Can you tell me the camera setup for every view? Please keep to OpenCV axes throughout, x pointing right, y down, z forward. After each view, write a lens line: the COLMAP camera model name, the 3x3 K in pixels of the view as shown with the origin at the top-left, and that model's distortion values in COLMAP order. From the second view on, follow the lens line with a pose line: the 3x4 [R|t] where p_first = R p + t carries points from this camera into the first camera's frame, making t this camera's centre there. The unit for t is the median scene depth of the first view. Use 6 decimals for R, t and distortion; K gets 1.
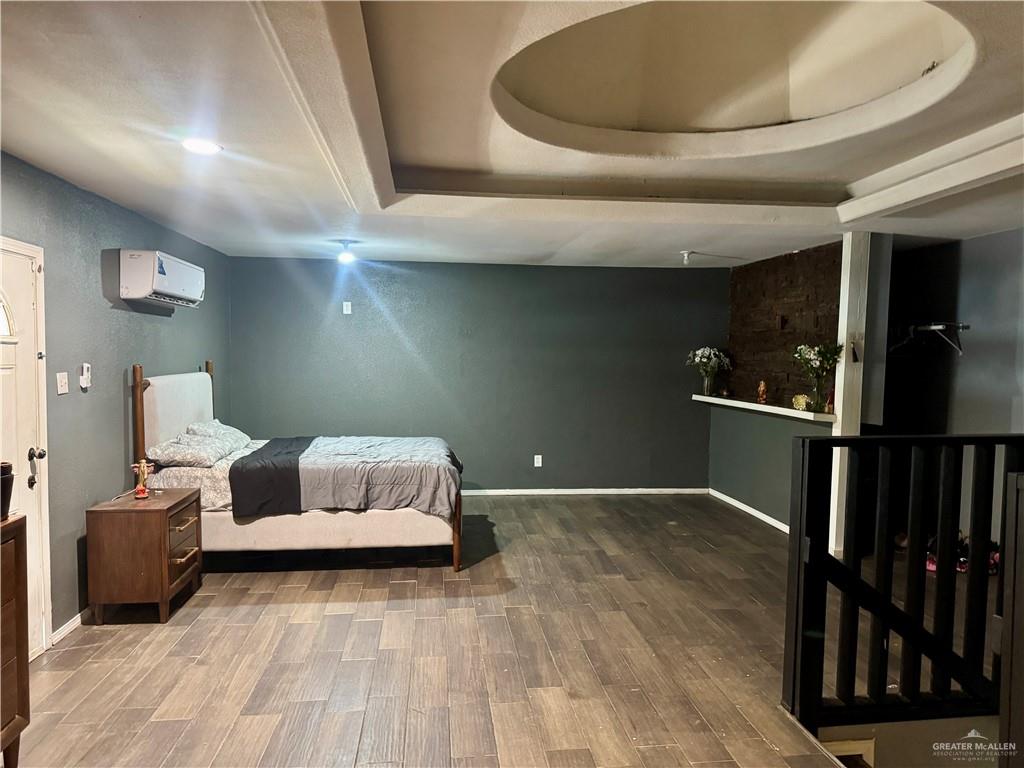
lens RADIAL K [[713.2, 0, 513.3], [0, 713.2, 388.7], [0, 0, 1]] dist [-0.002929, -0.000768]
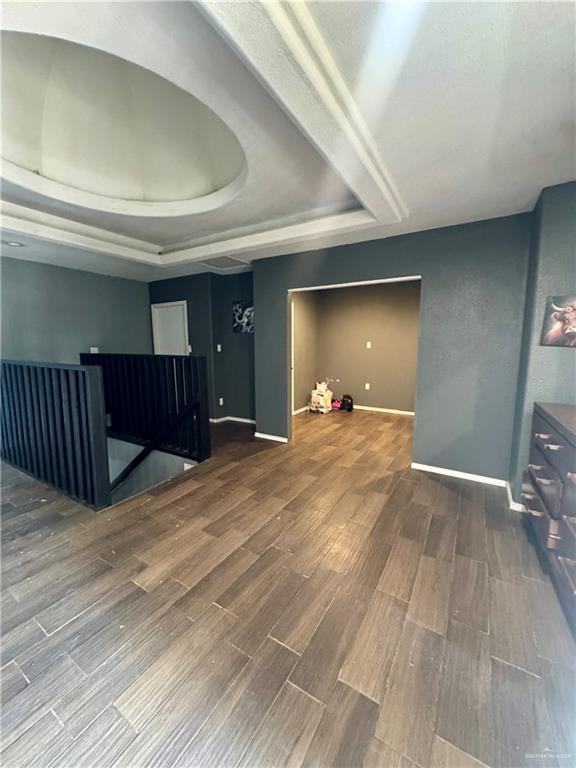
lens RADIAL K [[306.9, 0, 289.6], [0, 306.9, 381.9], [0, 0, 1]] dist [0.000784, 0.000010]
pose [[-0.791018, -0.083930, 0.606008, -0.482838], [0.022612, 0.985858, 0.166053, -0.012408], [-0.611375, 0.145054, -0.777934, 1.281368]]
